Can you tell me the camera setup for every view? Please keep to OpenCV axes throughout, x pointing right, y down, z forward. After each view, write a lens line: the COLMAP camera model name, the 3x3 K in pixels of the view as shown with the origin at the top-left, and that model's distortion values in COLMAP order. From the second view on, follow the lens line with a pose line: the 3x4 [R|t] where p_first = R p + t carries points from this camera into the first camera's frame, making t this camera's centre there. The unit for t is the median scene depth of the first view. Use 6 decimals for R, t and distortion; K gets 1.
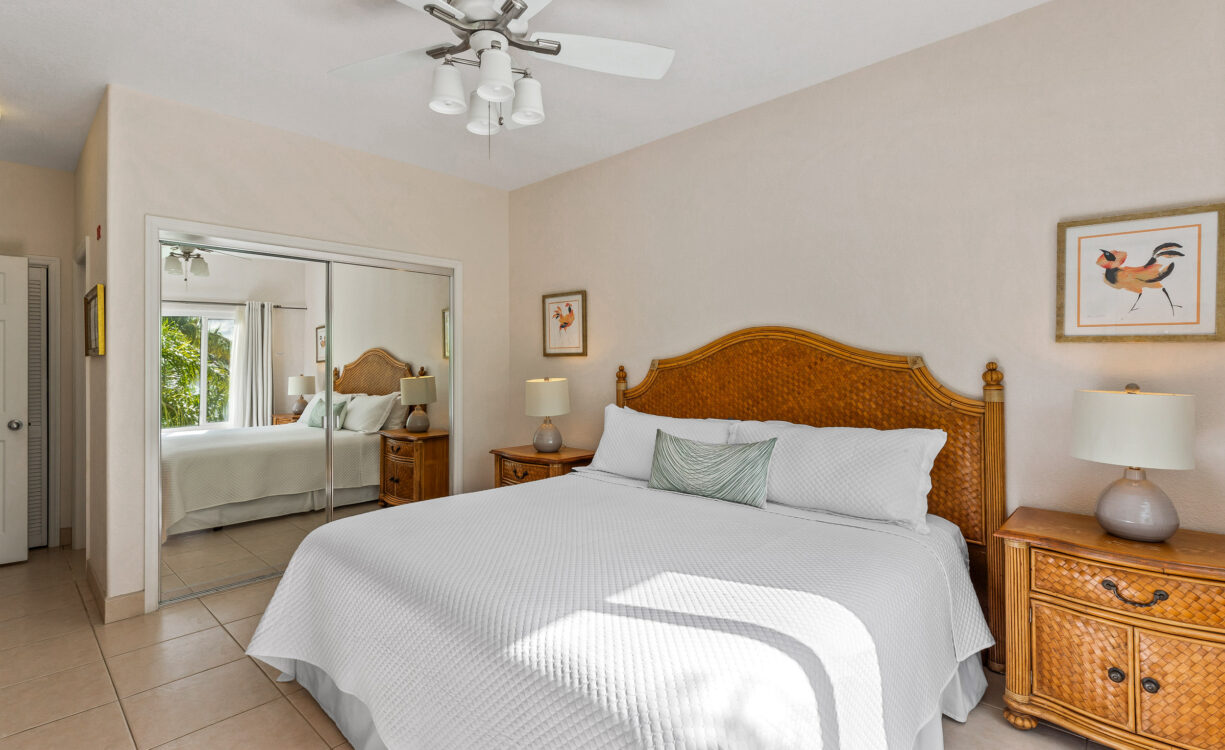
lens RADIAL K [[563.7, 0, 614.6], [0, 563.7, 368.2], [0, 0, 1]] dist [0.000585, -0.000552]
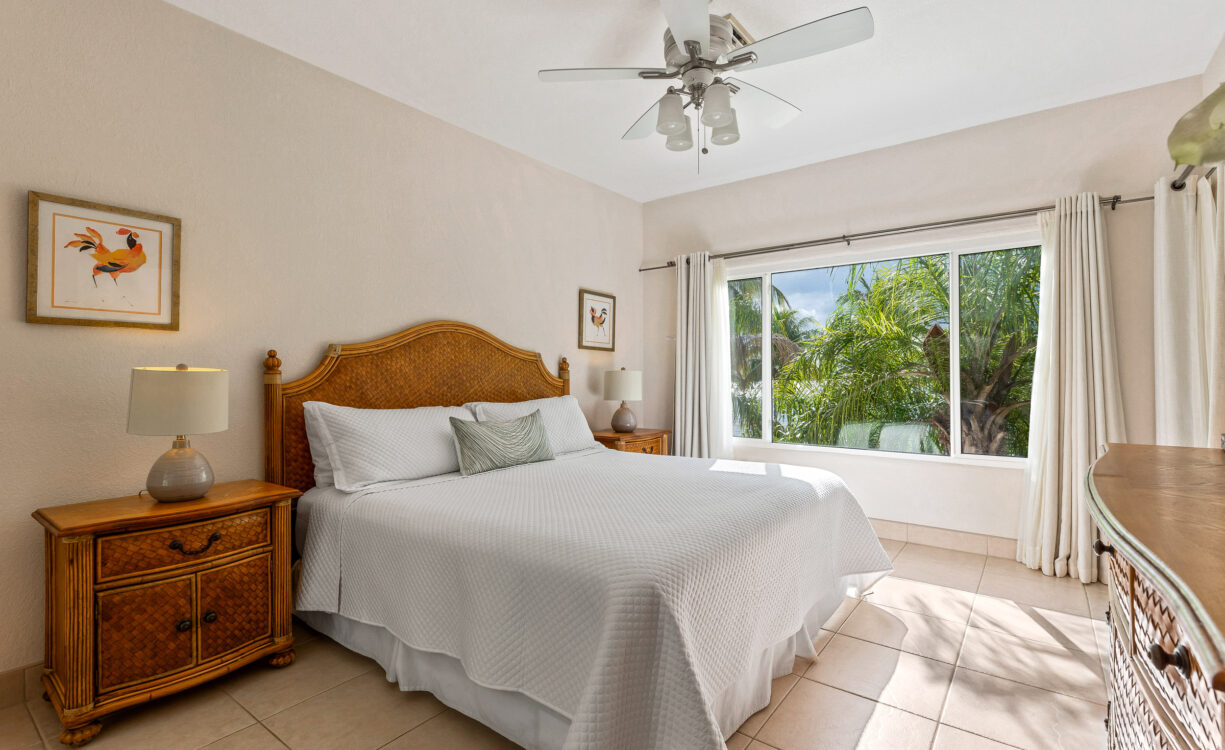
lens RADIAL K [[563.7, 0, 614.2], [0, 563.7, 374.8], [0, 0, 1]] dist [0.000585, -0.000552]
pose [[-0.098577, -0.017093, 0.994983, -0.741647], [-0.017215, 0.999732, 0.015470, 0.008841], [-0.994981, -0.015604, -0.098844, 0.644712]]
